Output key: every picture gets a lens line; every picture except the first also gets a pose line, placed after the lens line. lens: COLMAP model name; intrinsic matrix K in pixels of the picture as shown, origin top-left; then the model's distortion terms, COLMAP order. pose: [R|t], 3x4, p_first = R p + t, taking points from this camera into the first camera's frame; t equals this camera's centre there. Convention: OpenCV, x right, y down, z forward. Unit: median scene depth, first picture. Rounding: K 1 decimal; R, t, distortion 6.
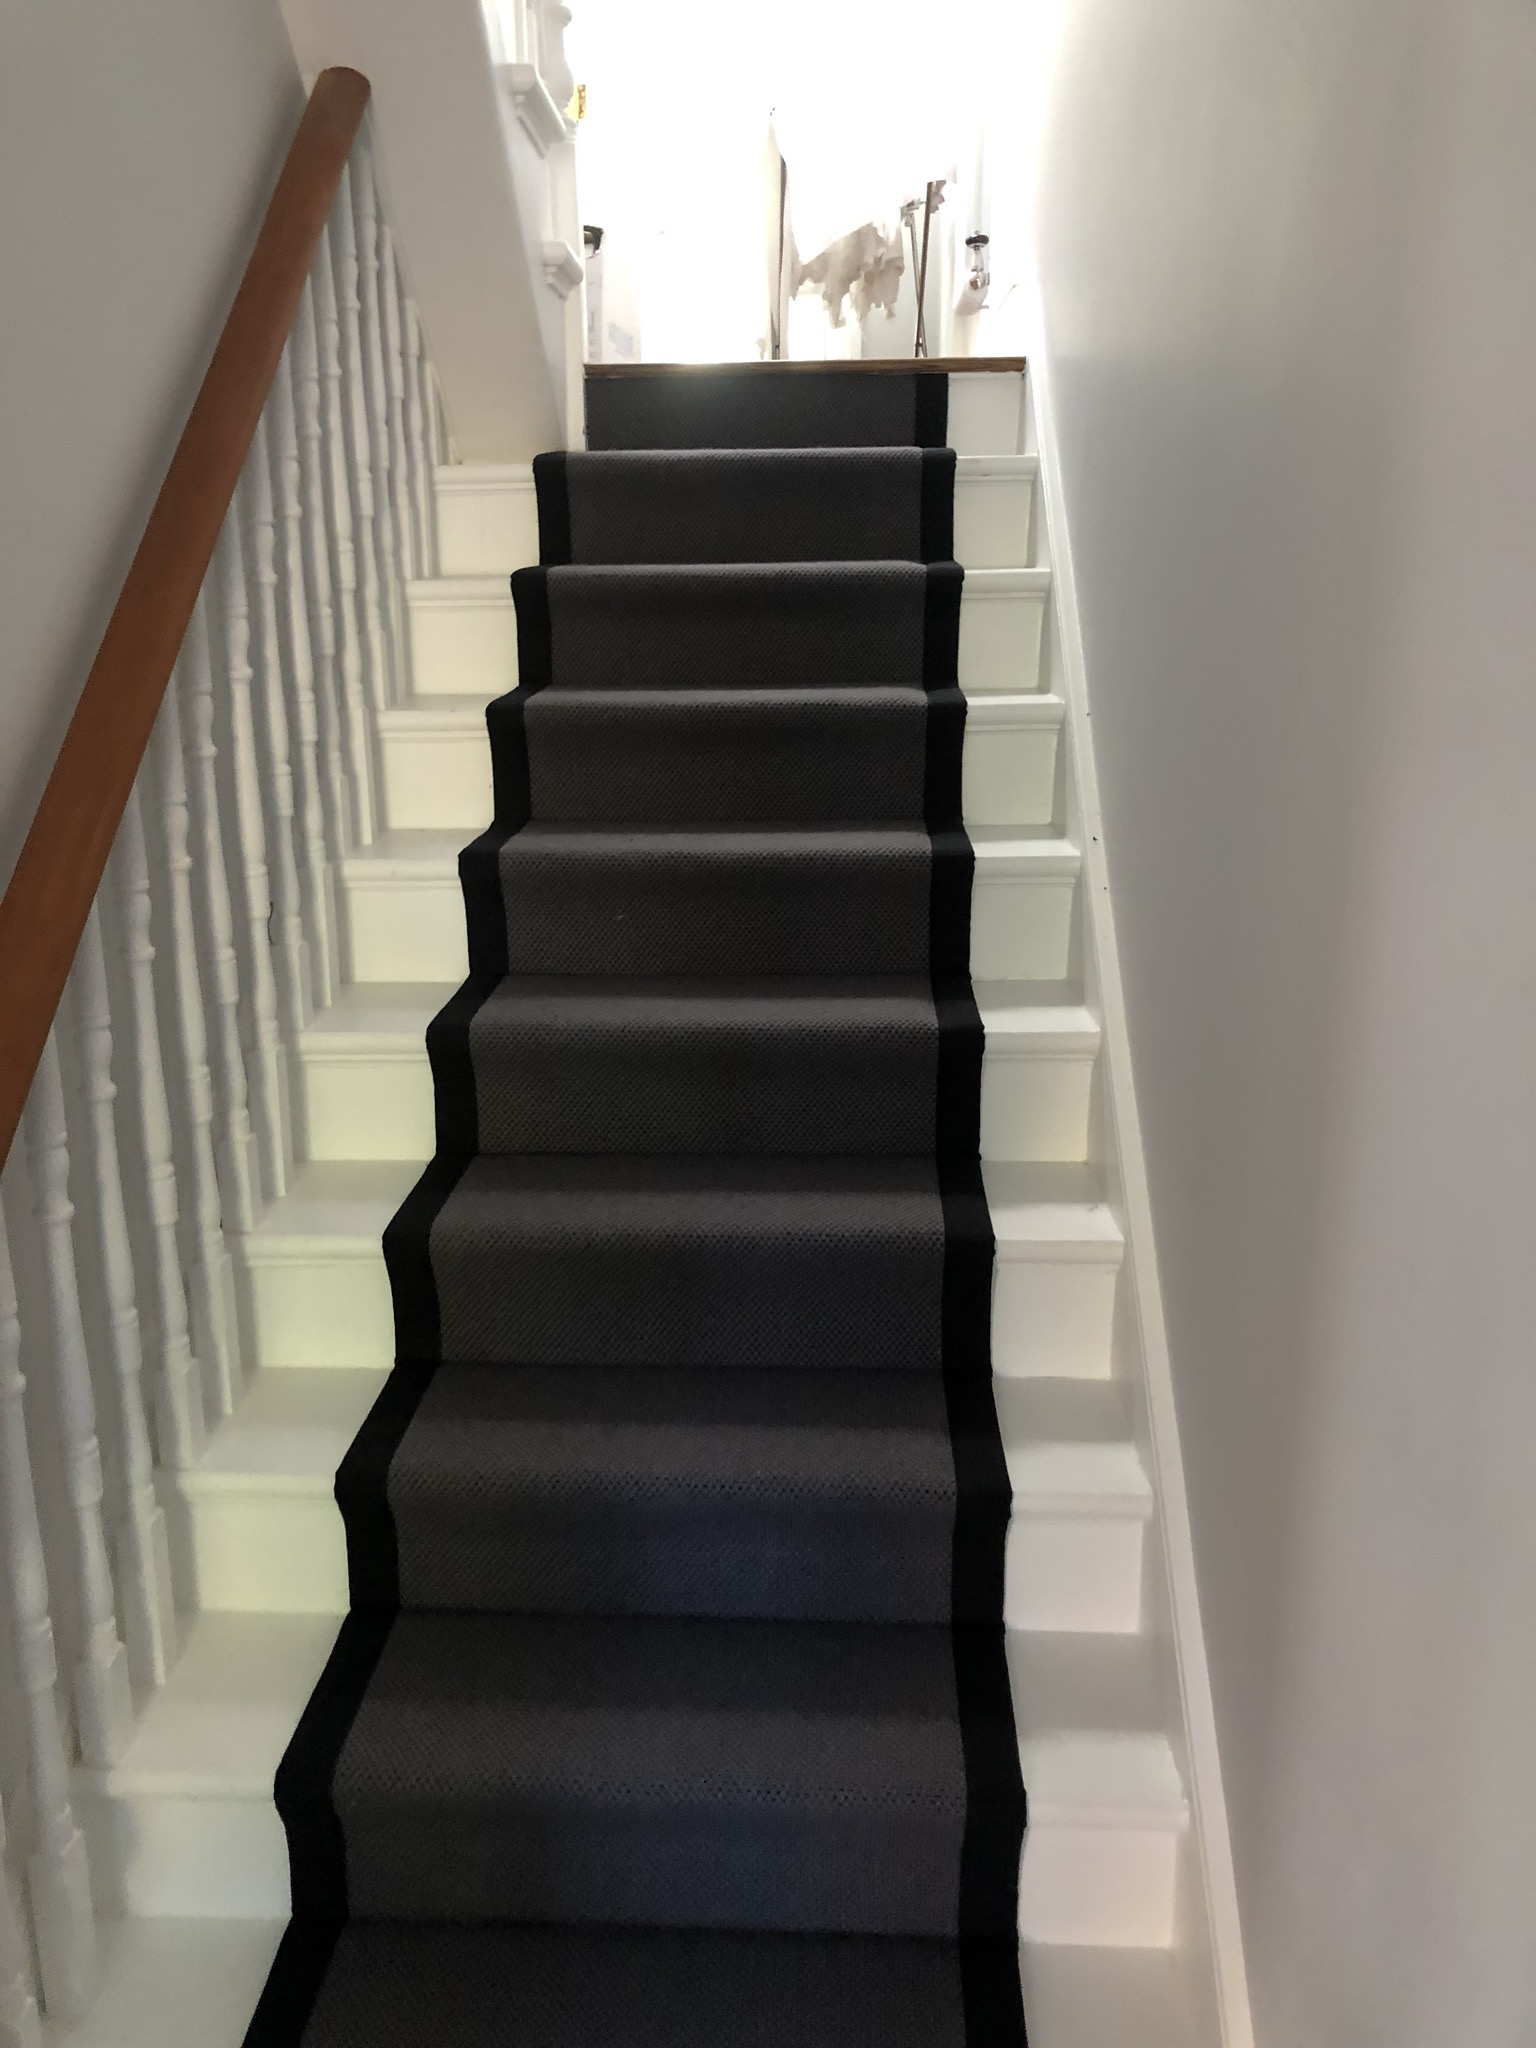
lens RADIAL K [[1702.5, 0, 745.2], [0, 1702.5, 1029.0], [0, 0, 1]] dist [-0.007379, 0.010190]
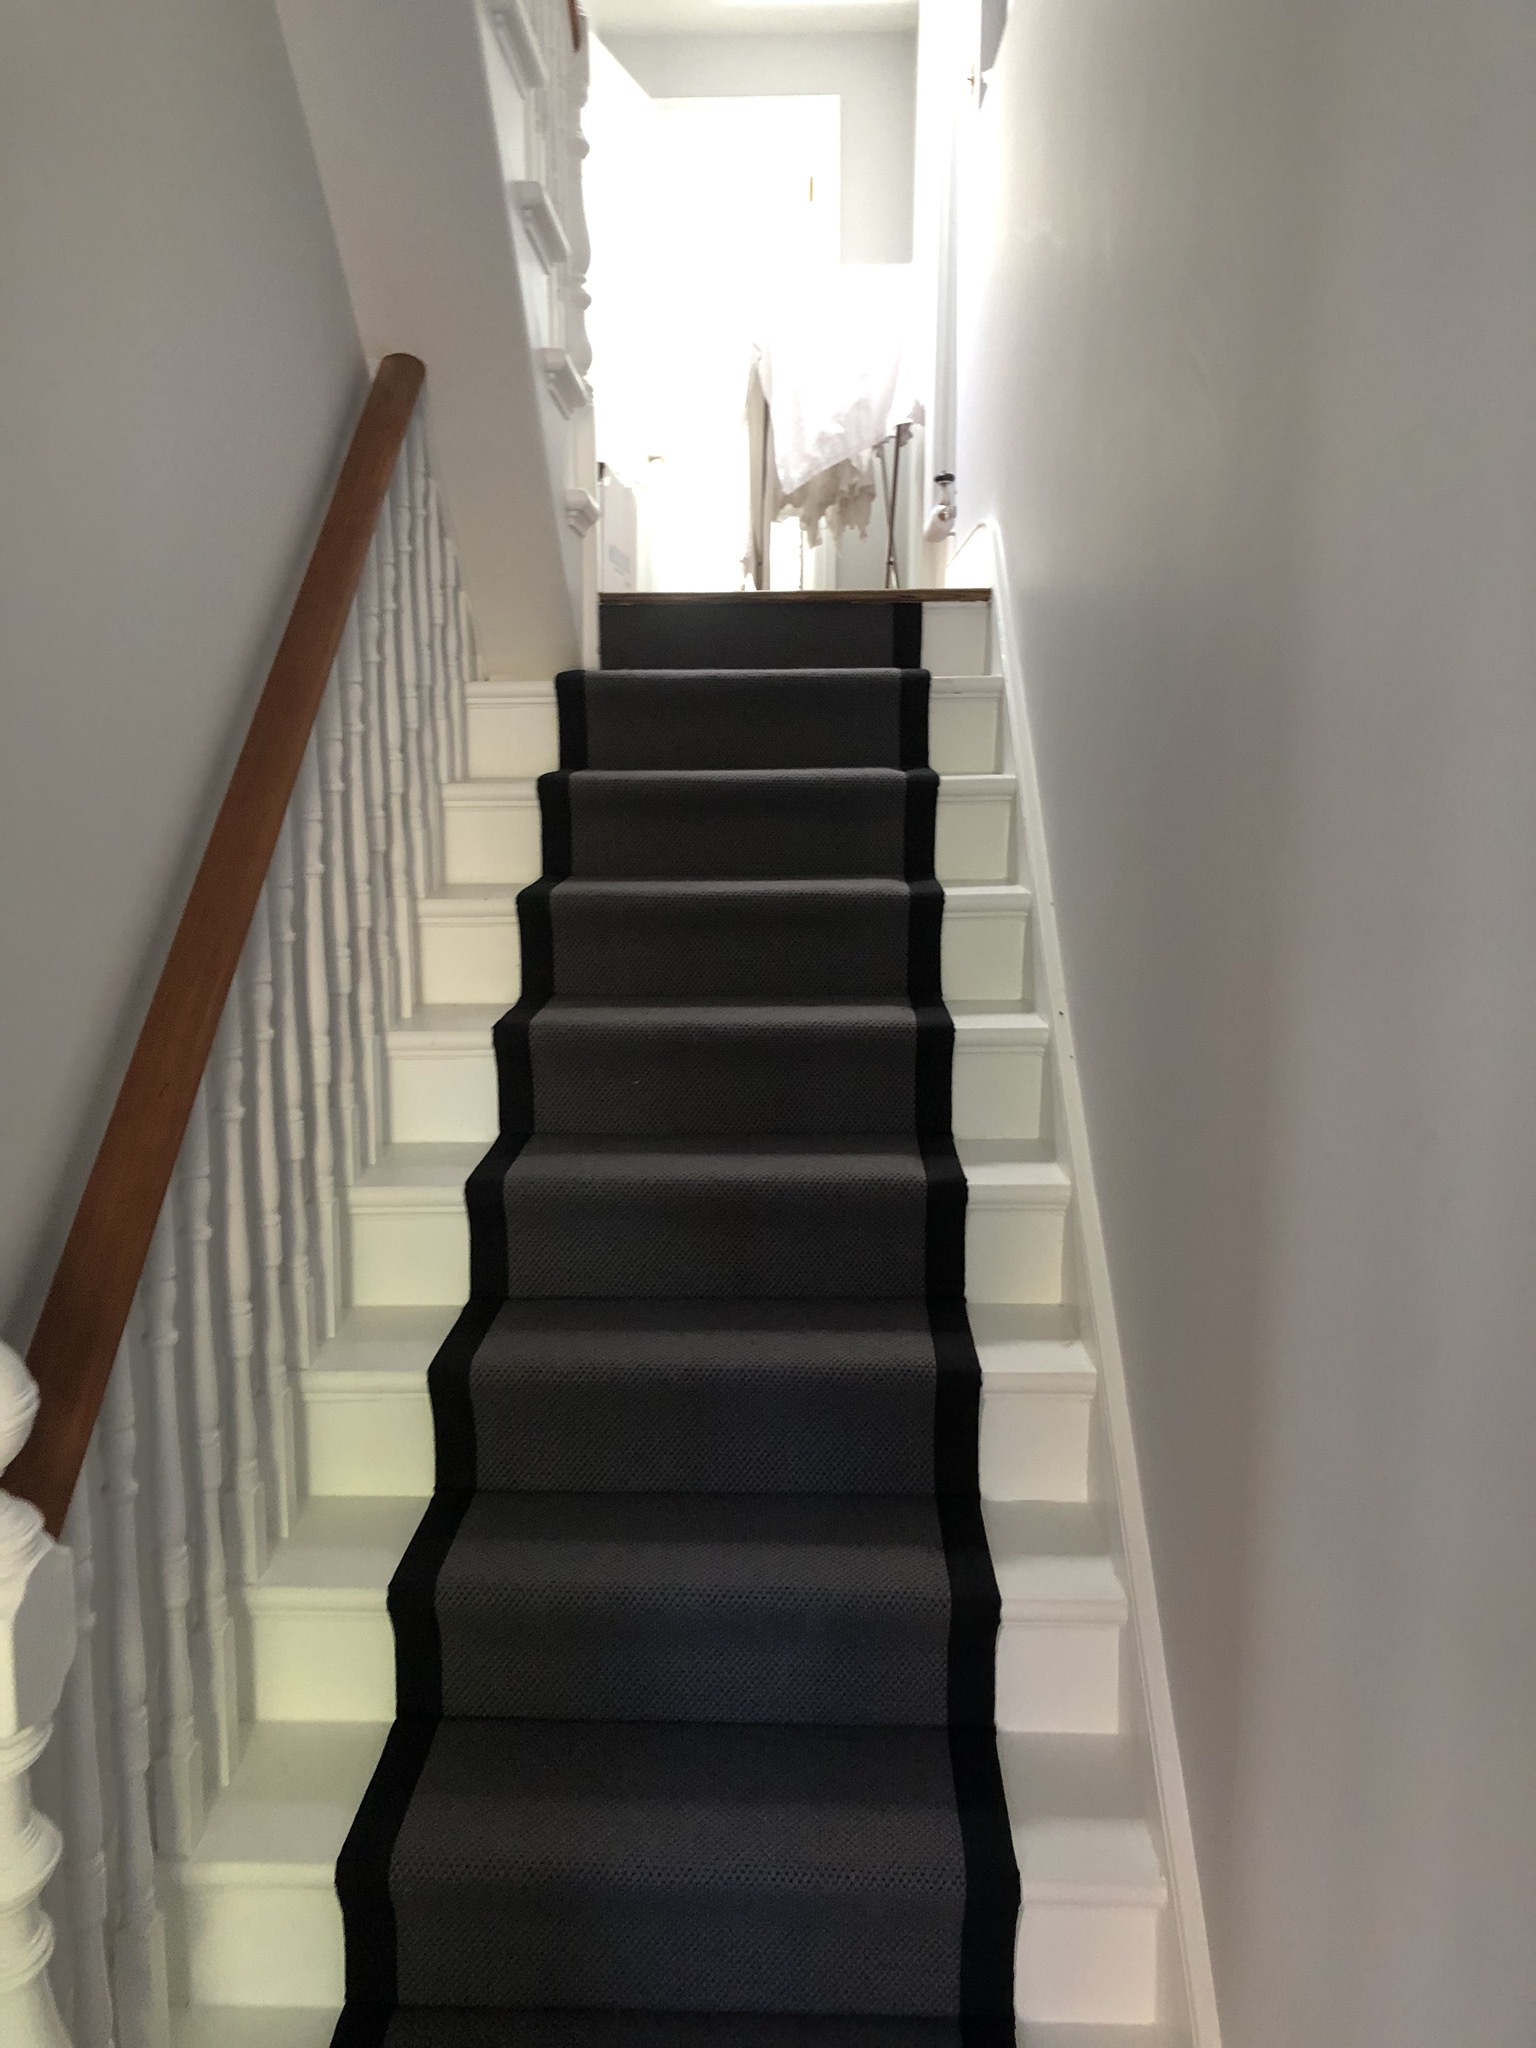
lens RADIAL K [[1702.5, 0, 778.8], [0, 1702.5, 1014.1], [0, 0, 1]] dist [-0.007379, 0.010190]
pose [[0.999330, -0.000698, 0.036593, -0.023605], [0.004789, 0.993715, -0.111833, 0.014677], [-0.036285, 0.111934, 0.993053, -0.116475]]
